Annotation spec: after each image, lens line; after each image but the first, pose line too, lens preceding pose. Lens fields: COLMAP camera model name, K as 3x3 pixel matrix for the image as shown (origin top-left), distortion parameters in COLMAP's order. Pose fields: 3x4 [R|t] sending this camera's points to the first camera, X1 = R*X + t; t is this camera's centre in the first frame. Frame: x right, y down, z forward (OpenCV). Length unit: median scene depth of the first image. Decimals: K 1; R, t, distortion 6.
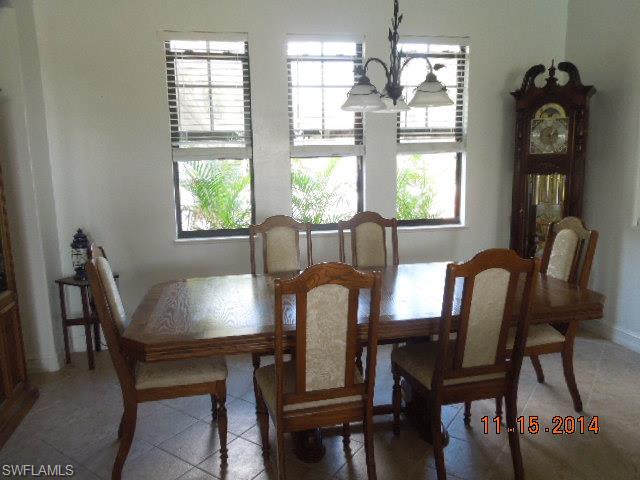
lens RADIAL K [[489.1, 0, 324.7], [0, 489.1, 240.7], [0, 0, 1]] dist [-0.007520, 0.000391]
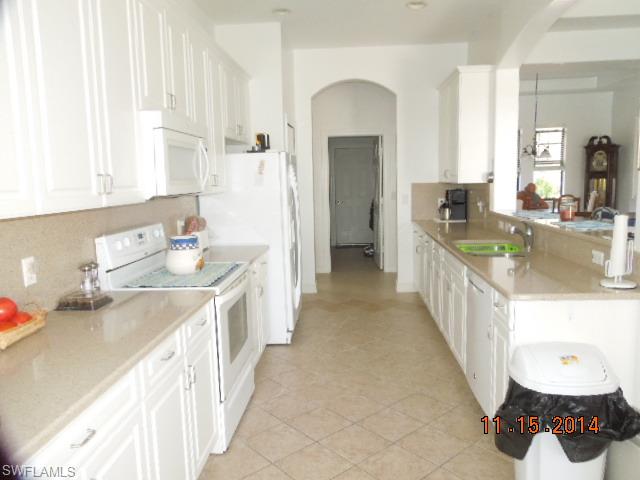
lens RADIAL K [[489.1, 0, 313.2], [0, 489.1, 241.9], [0, 0, 1]] dist [-0.007520, 0.000391]
pose [[0.963600, 0.026797, -0.266000, -0.288533], [-0.036402, 0.998849, -0.031242, 0.326183], [0.264857, 0.039788, 0.963467, -1.820962]]
